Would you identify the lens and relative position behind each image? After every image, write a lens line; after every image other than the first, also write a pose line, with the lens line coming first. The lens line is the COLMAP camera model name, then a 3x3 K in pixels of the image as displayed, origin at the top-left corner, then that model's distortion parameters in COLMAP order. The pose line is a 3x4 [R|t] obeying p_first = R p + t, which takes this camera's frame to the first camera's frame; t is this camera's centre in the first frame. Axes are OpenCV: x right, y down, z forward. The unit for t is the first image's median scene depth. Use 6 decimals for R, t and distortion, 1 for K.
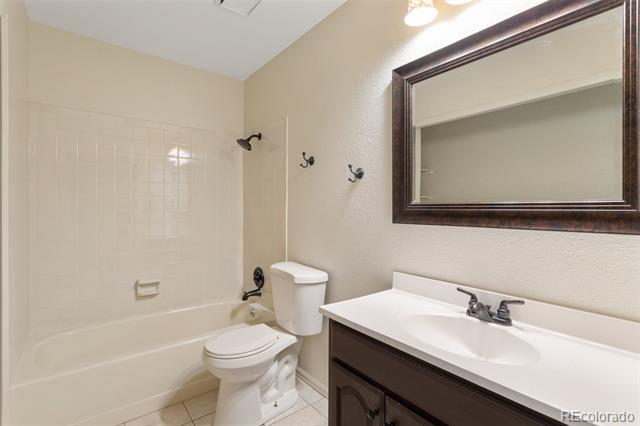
lens RADIAL K [[304.8, 0, 322.3], [0, 304.8, 211.9], [0, 0, 1]] dist [0.000810, 0.002055]
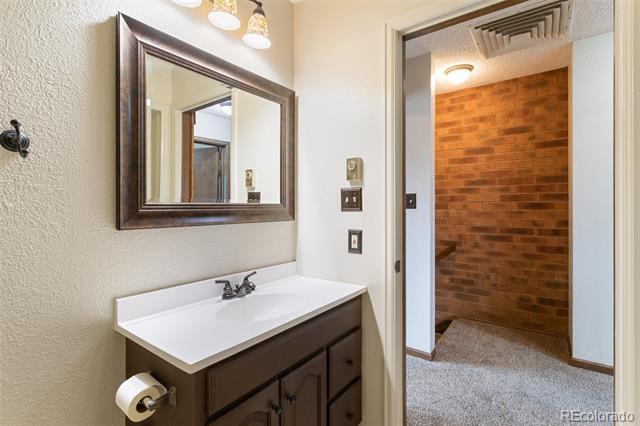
lens RADIAL K [[304.8, 0, 318.8], [0, 304.8, 212.2], [0, 0, 1]] dist [0.000810, 0.002055]
pose [[-0.260888, -0.015541, 0.965244, -0.731919], [0.019697, 0.999577, 0.021417, -0.014601], [-0.965168, 0.024599, -0.260471, 0.958581]]
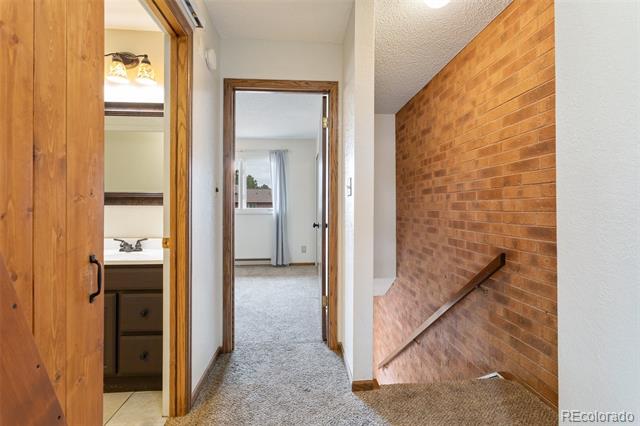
lens RADIAL K [[304.8, 0, 317.7], [0, 304.8, 211.0], [0, 0, 1]] dist [0.000810, 0.002055]
pose [[0.555135, -0.006091, 0.831738, -0.382578], [0.008885, 0.999960, 0.001393, 0.100890], [-0.831712, 0.006616, 0.555167, -1.004319]]
